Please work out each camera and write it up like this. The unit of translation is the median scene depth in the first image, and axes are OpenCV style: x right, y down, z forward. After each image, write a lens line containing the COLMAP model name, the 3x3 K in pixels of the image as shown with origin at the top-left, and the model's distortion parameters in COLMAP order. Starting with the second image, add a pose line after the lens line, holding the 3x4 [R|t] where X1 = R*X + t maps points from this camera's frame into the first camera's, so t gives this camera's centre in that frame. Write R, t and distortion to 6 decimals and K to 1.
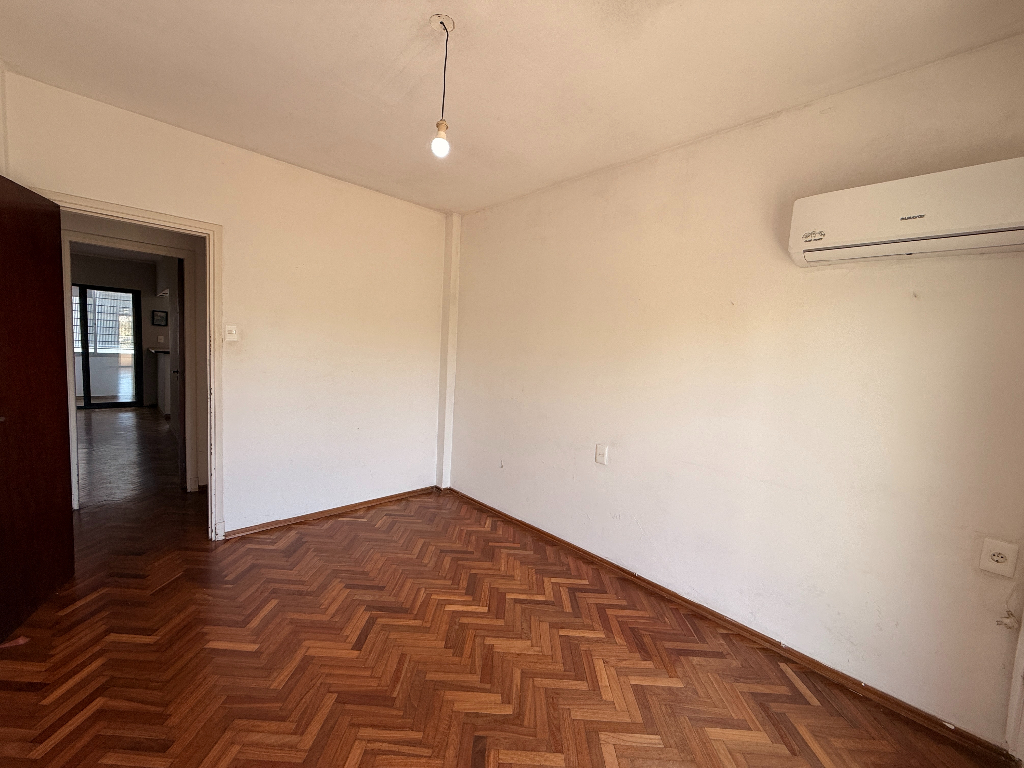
lens RADIAL K [[410.1, 0, 507.6], [0, 410.1, 383.7], [0, 0, 1]] dist [0.002103, -0.000427]
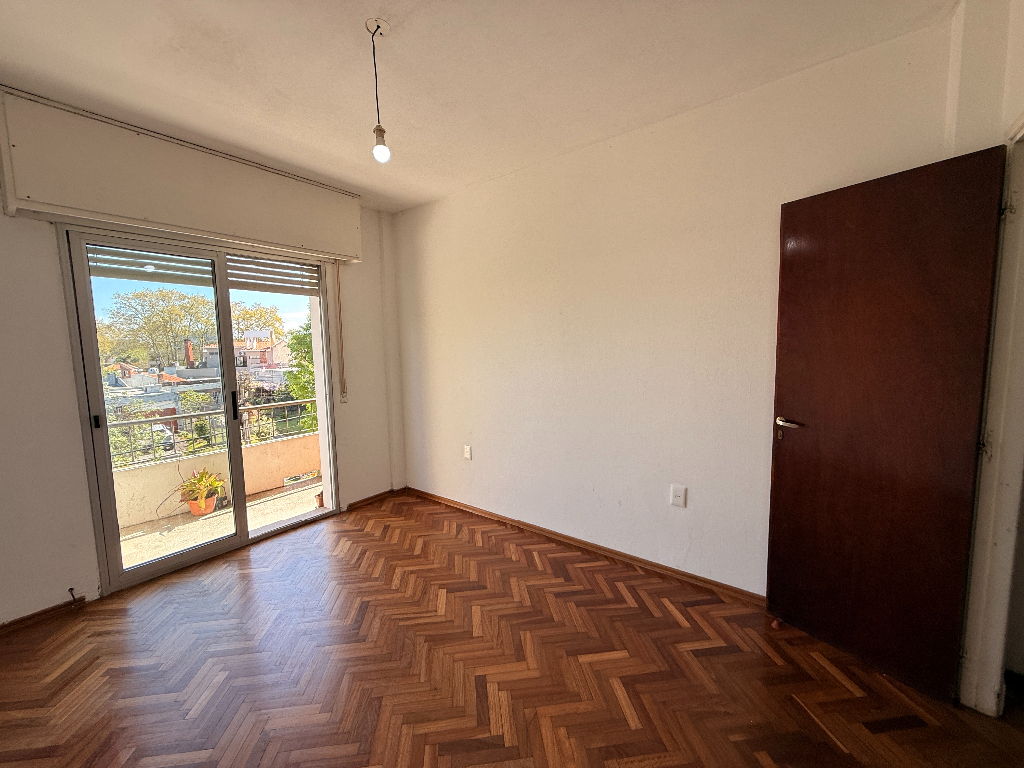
lens RADIAL K [[410.1, 0, 507.6], [0, 410.1, 383.7], [0, 0, 1]] dist [0.002103, -0.000427]
pose [[-0.990047, -0.020581, -0.139222, -0.288386], [-0.044207, 0.984657, 0.168811, -0.164060], [0.133611, 0.173285, -0.975767, 1.811129]]
